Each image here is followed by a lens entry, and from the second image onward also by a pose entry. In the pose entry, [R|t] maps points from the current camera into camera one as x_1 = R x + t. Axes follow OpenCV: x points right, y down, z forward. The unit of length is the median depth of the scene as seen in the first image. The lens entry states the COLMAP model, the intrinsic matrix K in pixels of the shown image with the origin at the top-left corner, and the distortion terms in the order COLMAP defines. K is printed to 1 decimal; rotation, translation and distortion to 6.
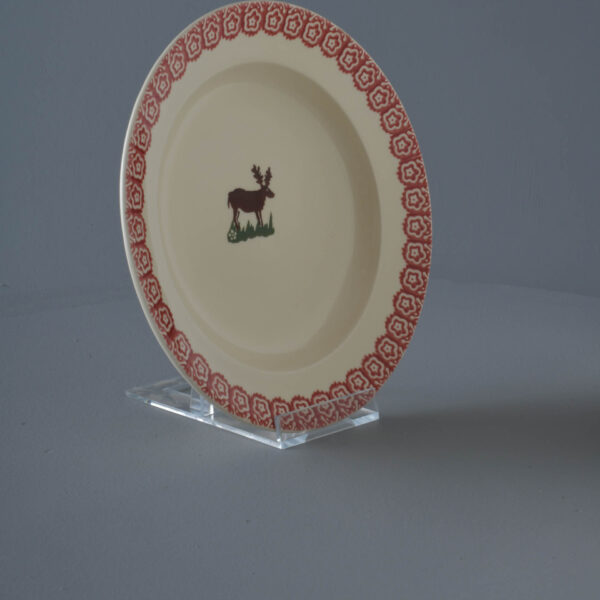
lens RADIAL K [[1759.7, 0, 300.0], [0, 1759.7, 300.0], [0, 0, 1]] dist [-0.252403, 1.094634]
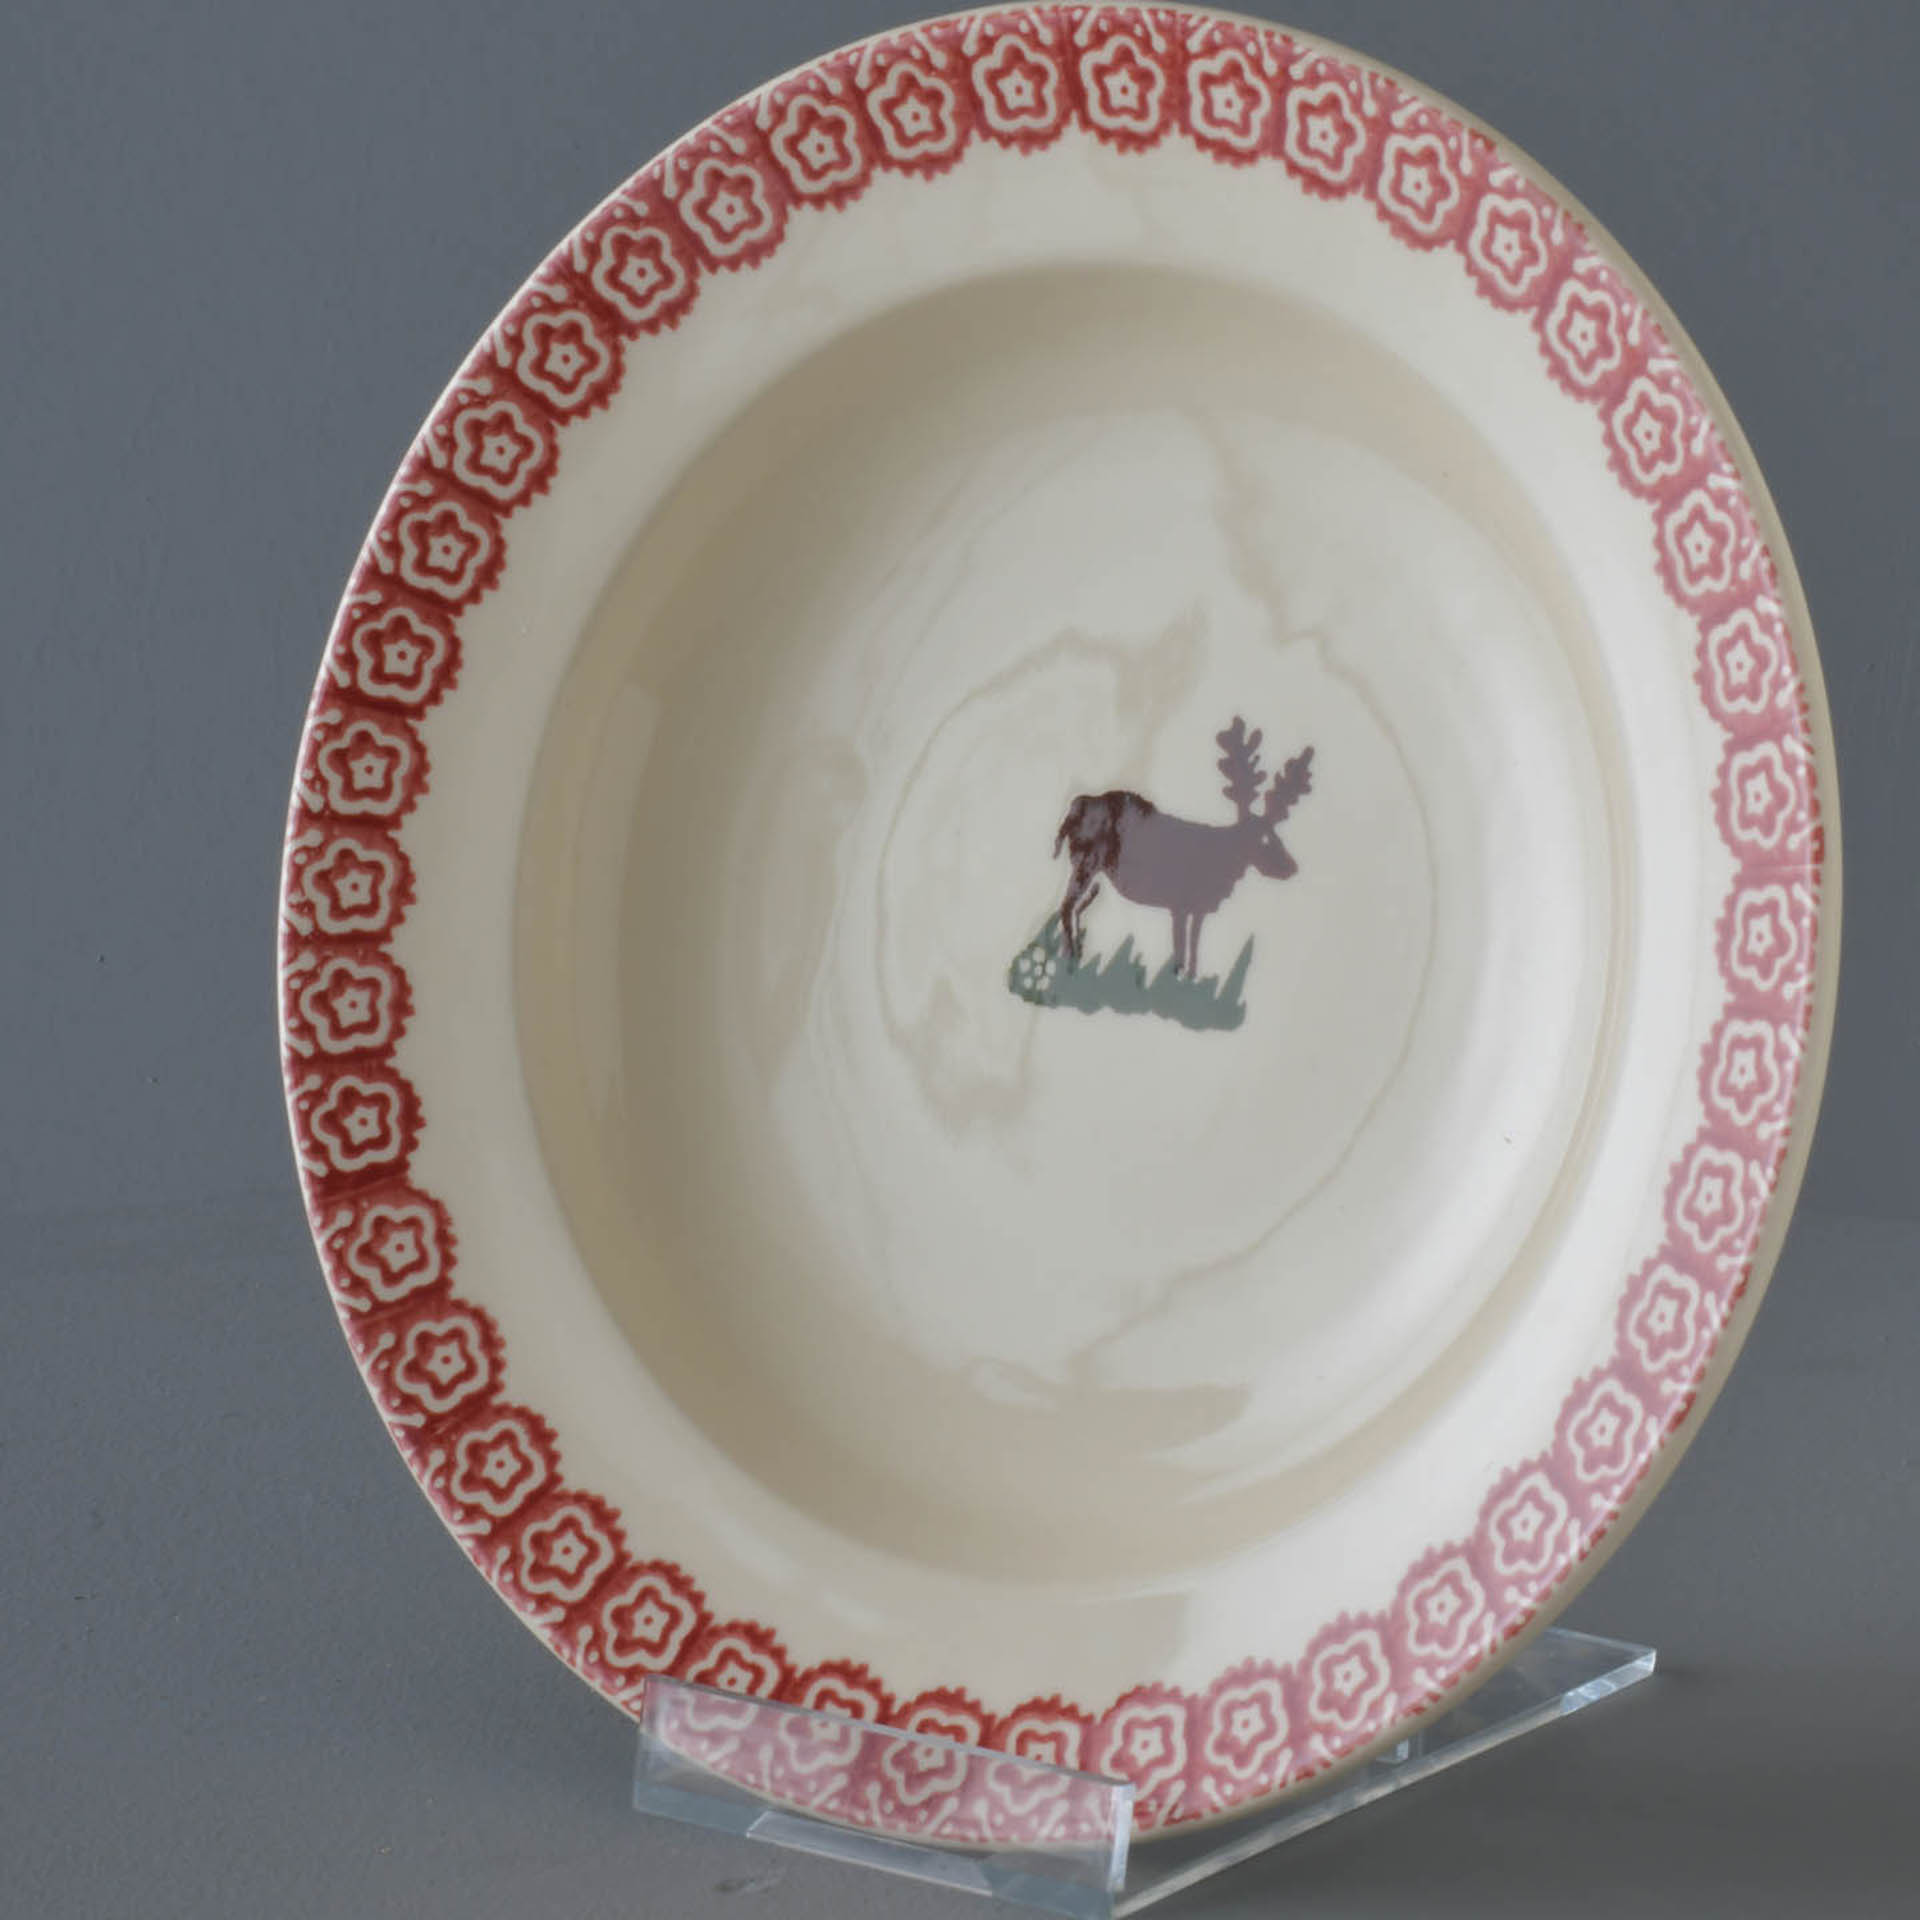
lens RADIAL K [[7438.4, 0, 958.5], [0, 7438.4, 1236.6], [0, 0, 1]] dist [-0.206372, 0.952183]
pose [[0.156333, 0.233392, -0.959733, 0.924819], [-0.242271, 0.951058, 0.191818, -0.190842], [0.957531, 0.202528, 0.205226, 0.776734]]
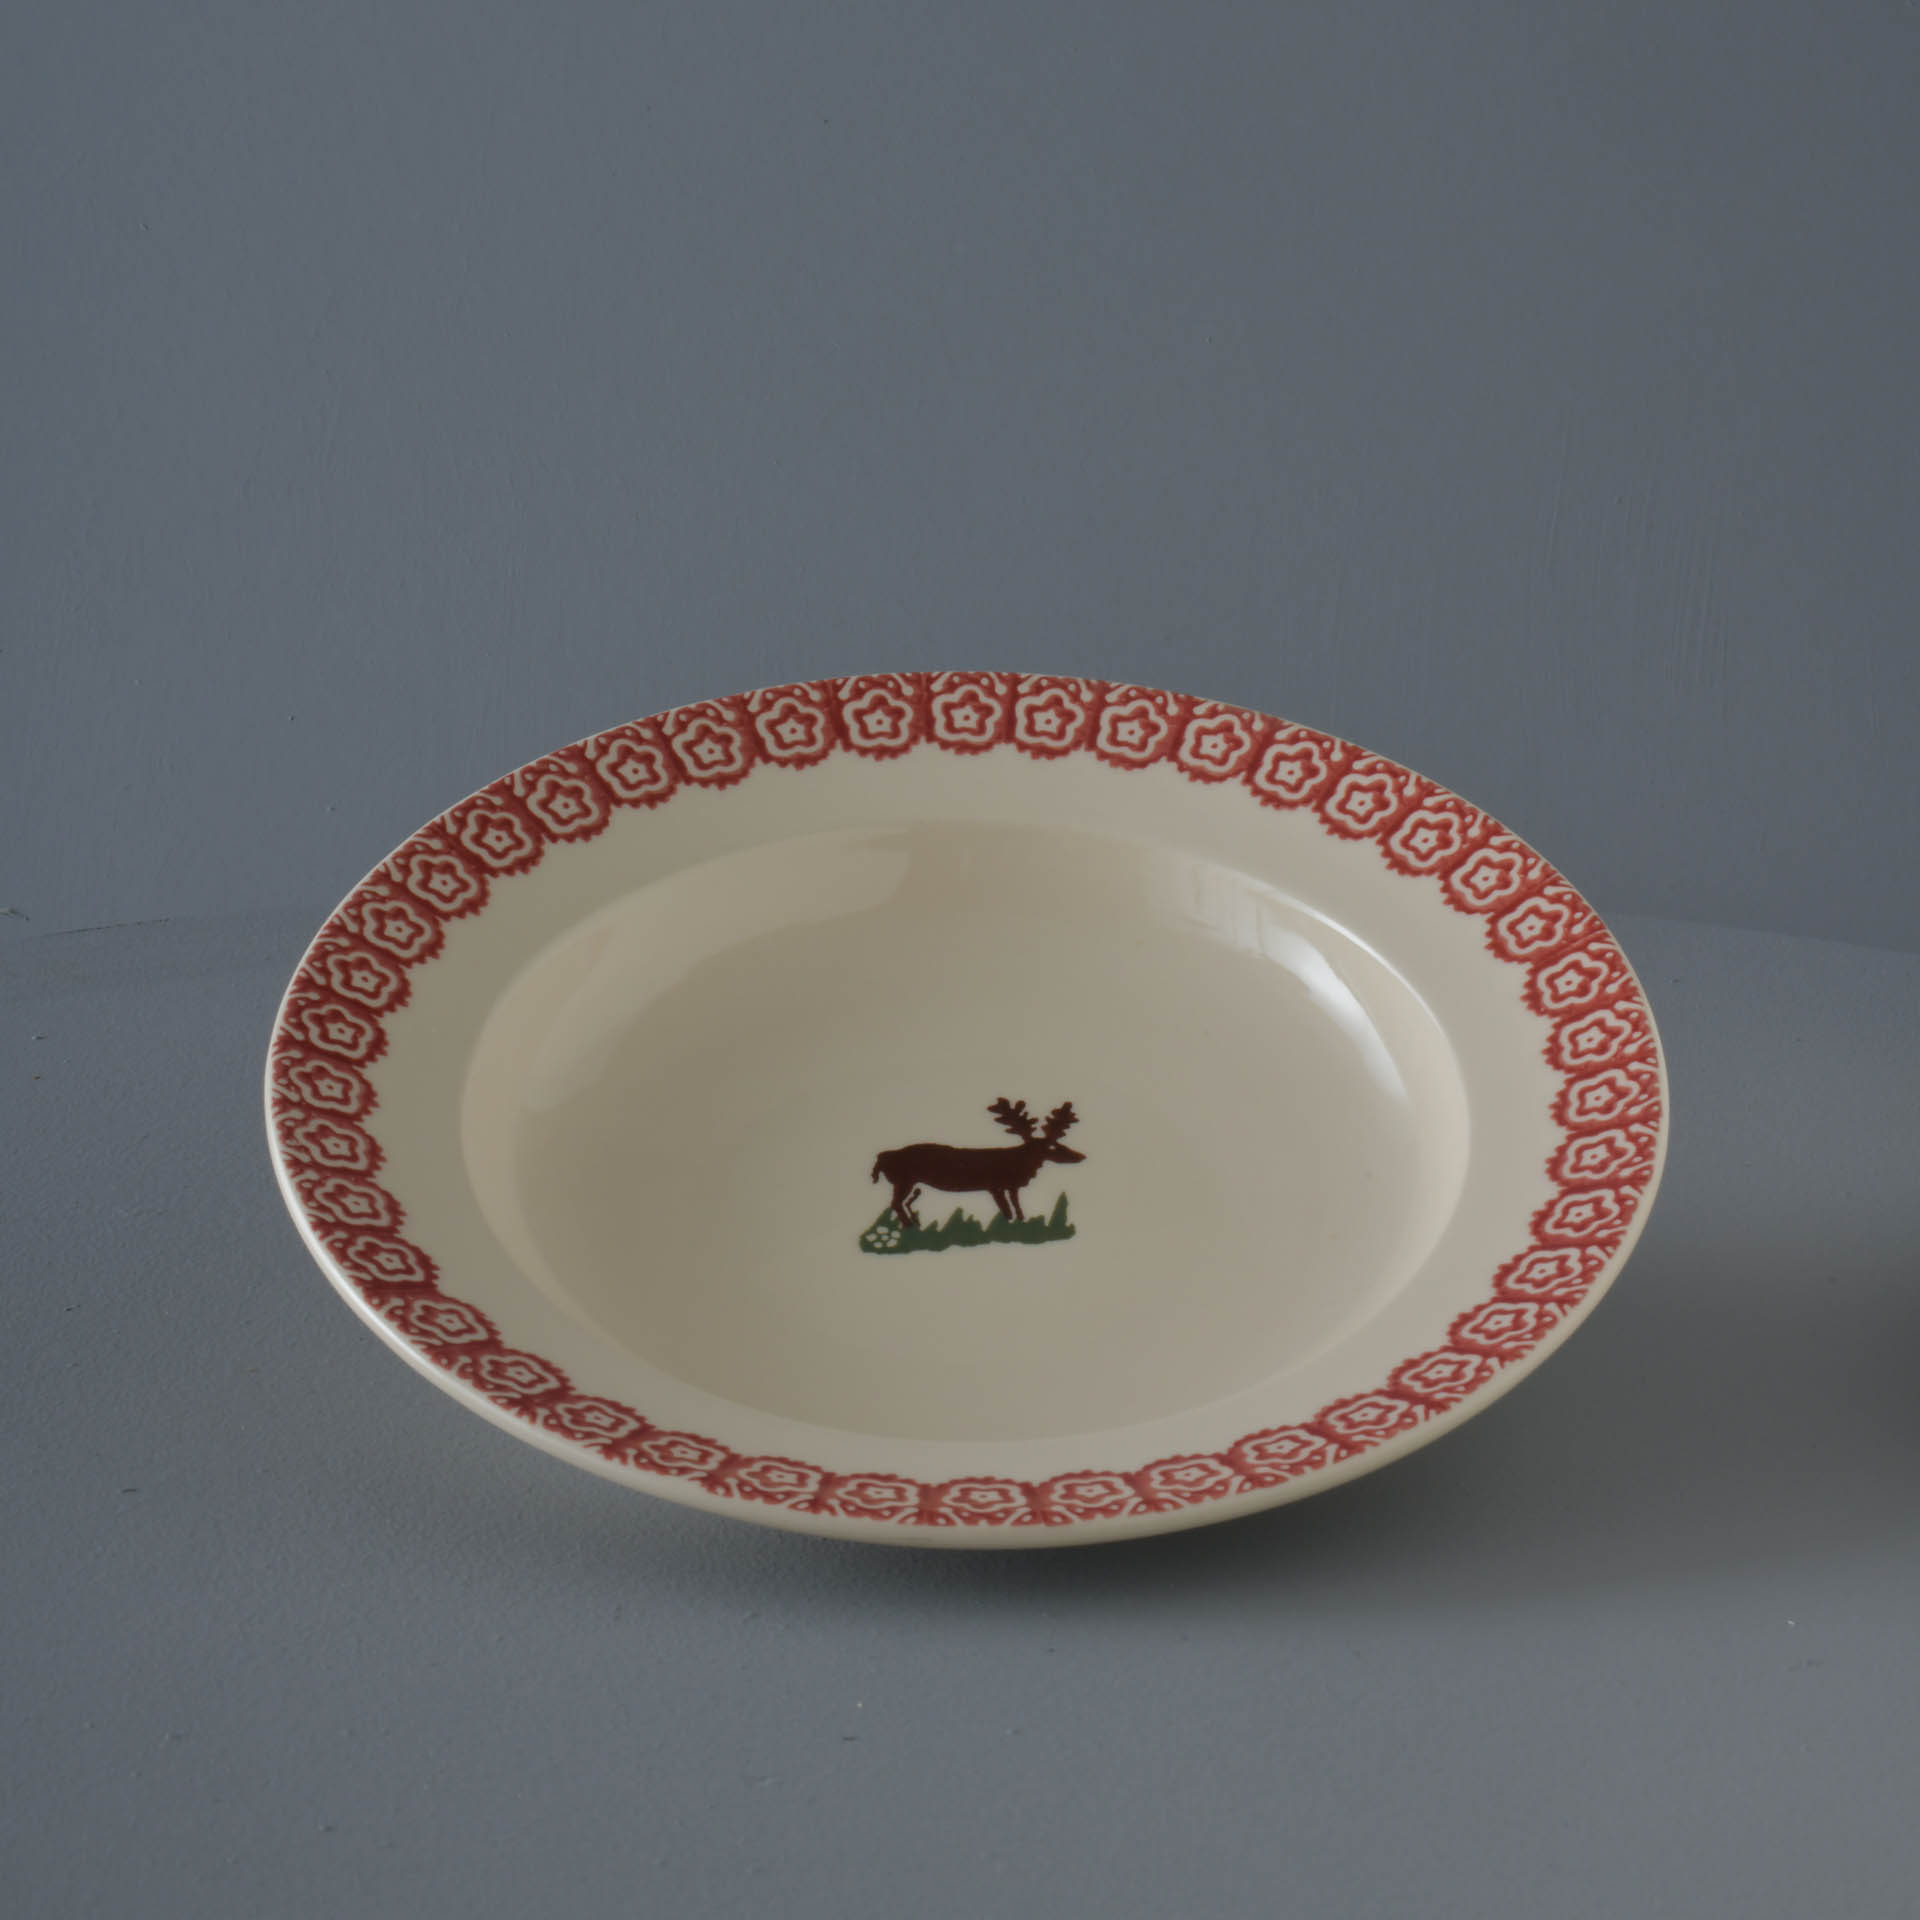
lens RADIAL K [[5631.1, 0, 960.0], [0, 5631.1, 960.0], [0, 0, 1]] dist [-0.252403, 1.094634]
pose [[0.709472, -0.525271, -0.469829, 0.452890], [-0.035683, 0.639046, -0.768341, 0.678408], [0.703830, 0.561881, 0.434642, 0.544419]]
